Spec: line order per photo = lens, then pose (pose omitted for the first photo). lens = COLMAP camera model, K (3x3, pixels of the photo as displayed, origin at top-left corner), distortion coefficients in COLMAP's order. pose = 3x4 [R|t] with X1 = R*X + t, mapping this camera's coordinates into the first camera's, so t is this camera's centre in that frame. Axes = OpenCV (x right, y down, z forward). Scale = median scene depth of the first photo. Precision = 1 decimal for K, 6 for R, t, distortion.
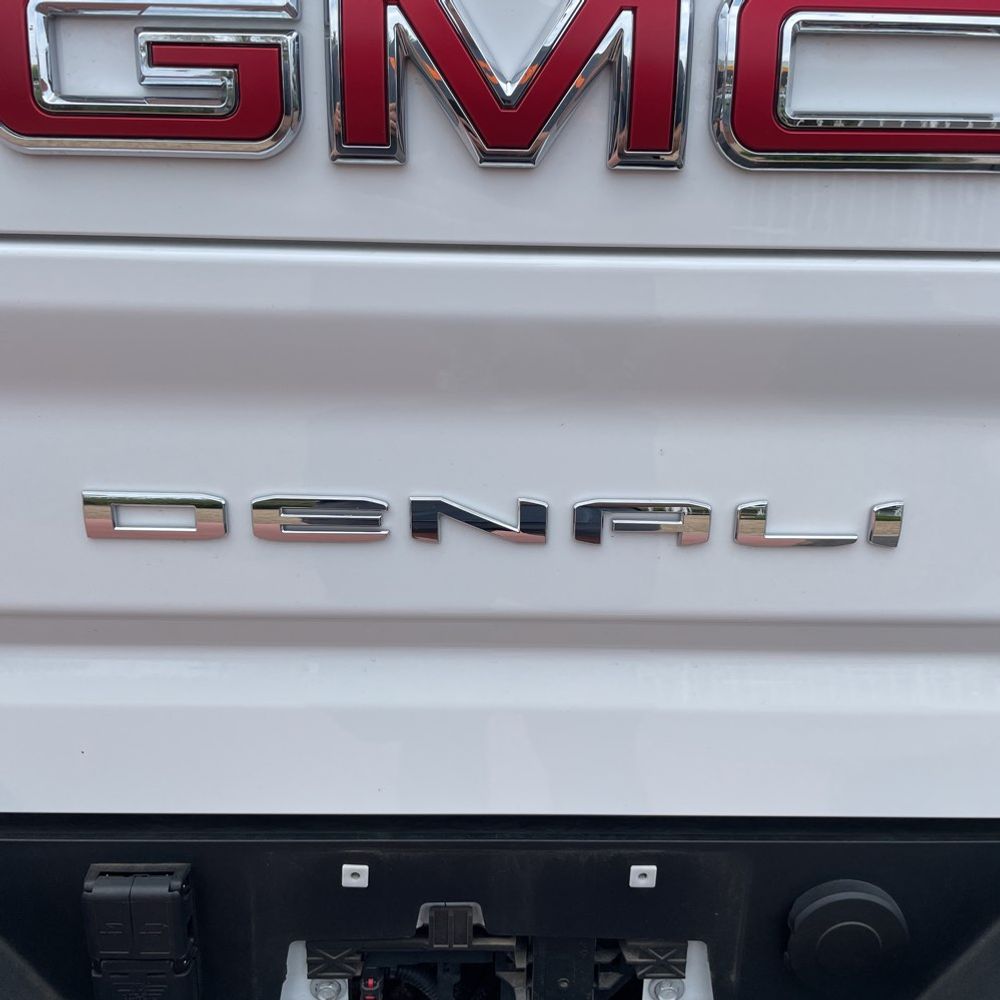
lens RADIAL K [[1011.6, 0, 500.0], [0, 1011.6, 500.0], [0, 0, 1]] dist [0.087101, -0.111179]
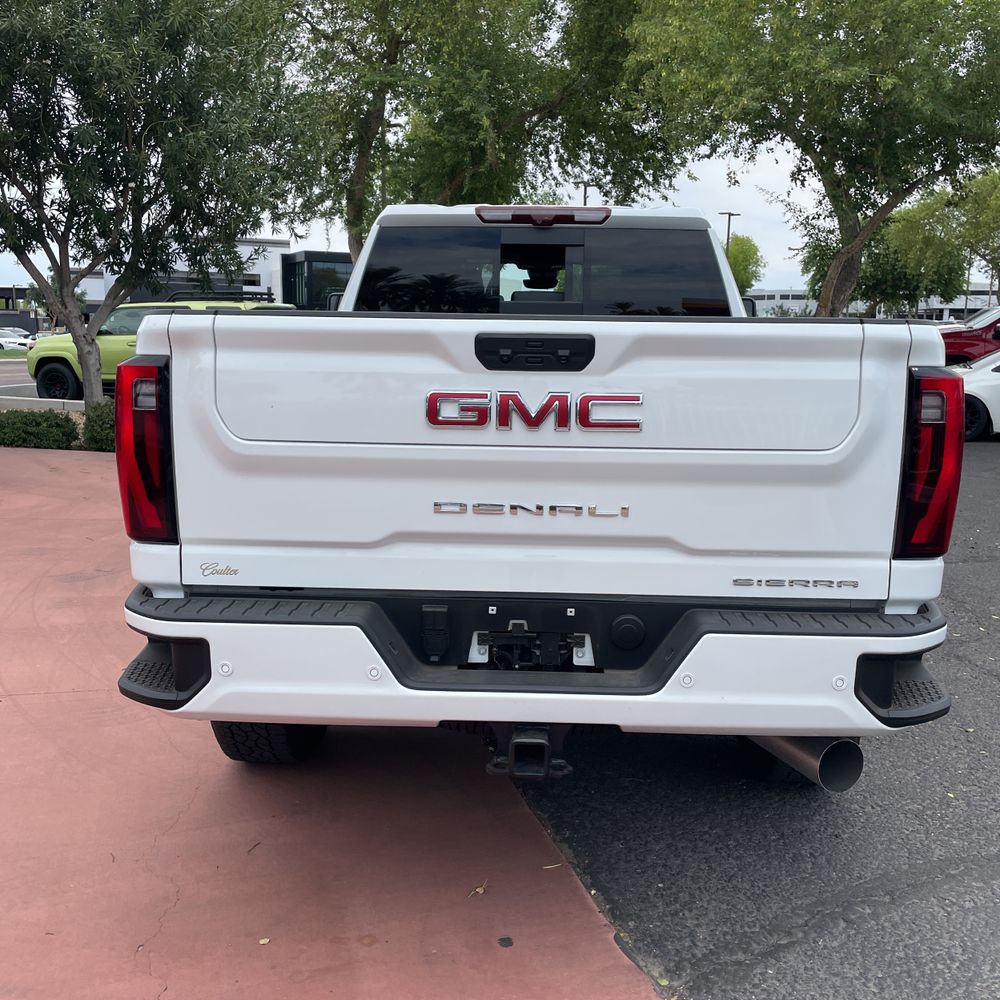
lens RADIAL K [[1026.7, 0, 516.2], [0, 1026.7, 495.7], [0, 0, 1]] dist [0.095024, -0.144944]
pose [[0.999099, 0.005430, -0.042091, 0.112720], [-0.010809, 0.991631, -0.128651, 0.503035], [0.041040, 0.128990, 0.990796, -3.147050]]
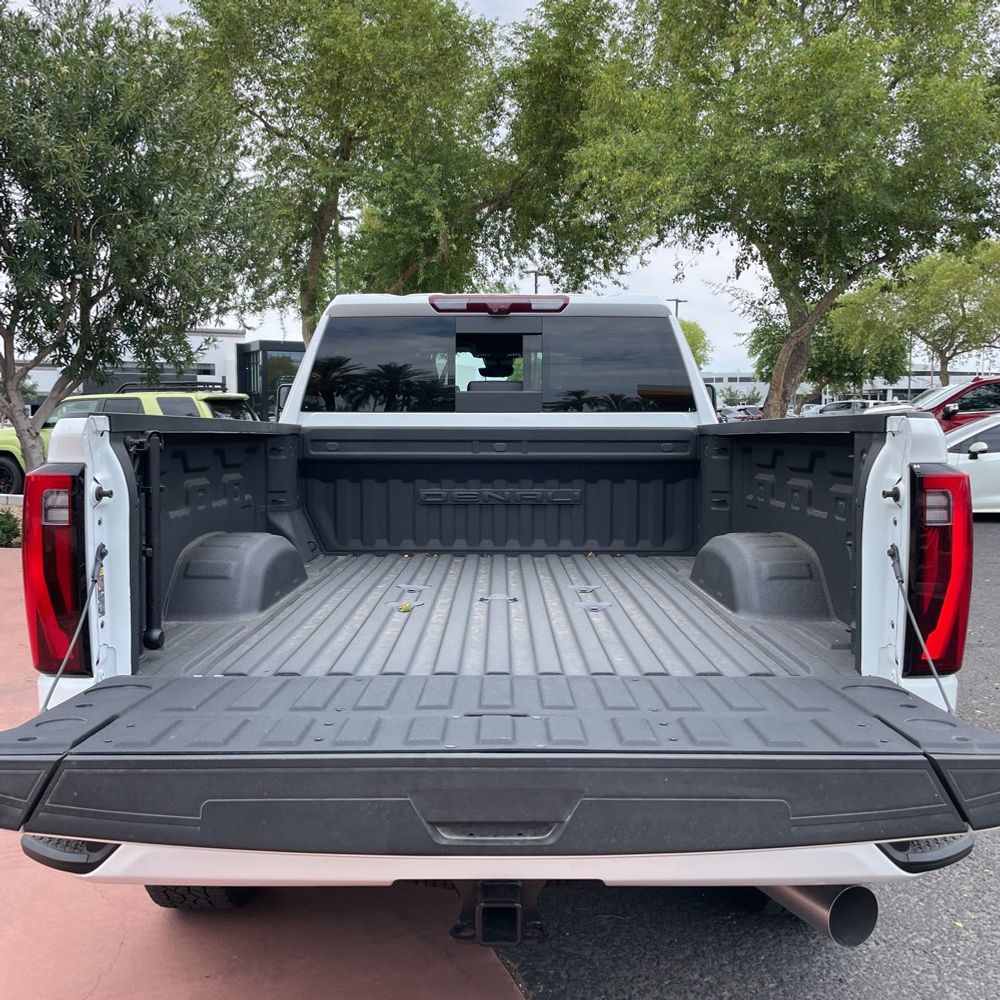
lens RADIAL K [[1011.6, 0, 500.0], [0, 1011.6, 500.0], [0, 0, 1]] dist [0.087101, -0.111179]
pose [[0.999812, -0.013508, -0.013932, 0.068060], [0.010428, 0.979477, -0.201285, 0.299512], [0.016365, 0.201102, 0.979434, -2.664774]]
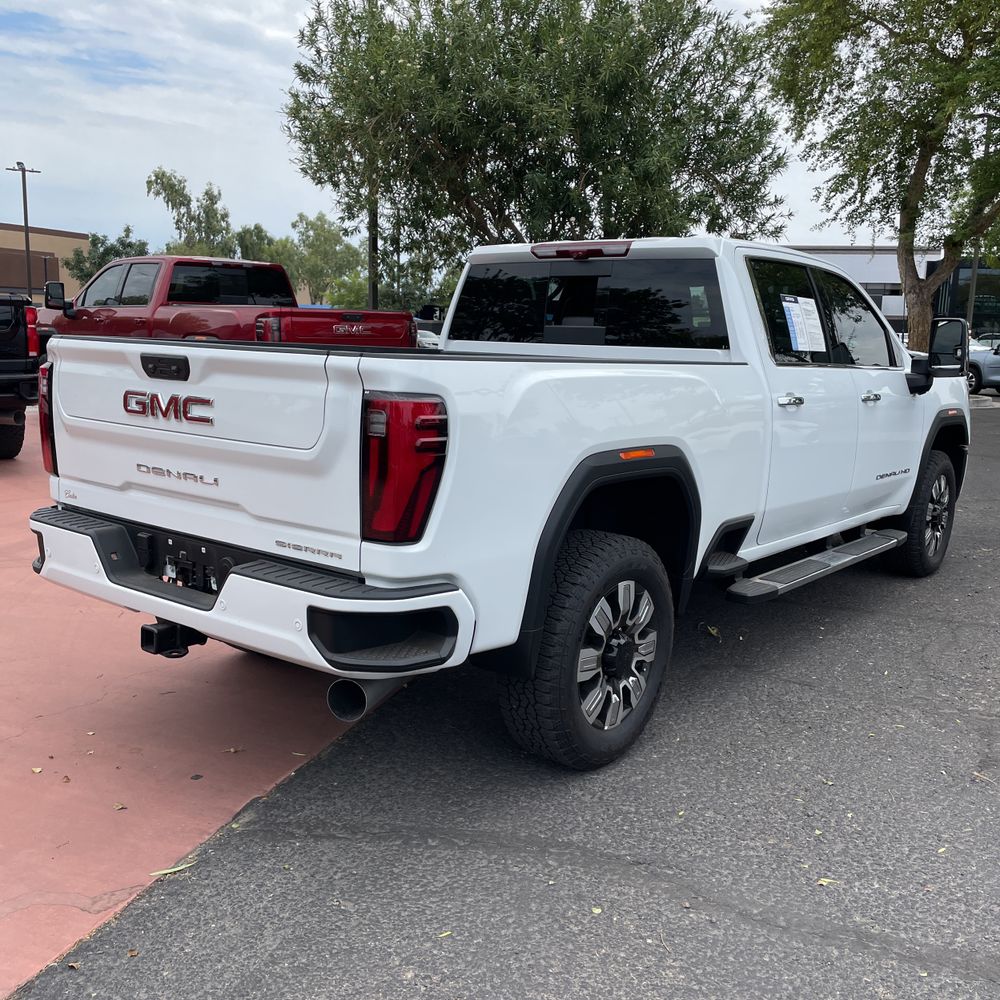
lens RADIAL K [[1020.5, 0, 483.2], [0, 1020.5, 502.7], [0, 0, 1]] dist [0.072182, -0.029196]
pose [[0.773250, 0.112682, -0.624009, 5.242285], [-0.193846, 0.978979, -0.063426, 0.220115], [0.603745, 0.170006, 0.778839, -2.633530]]
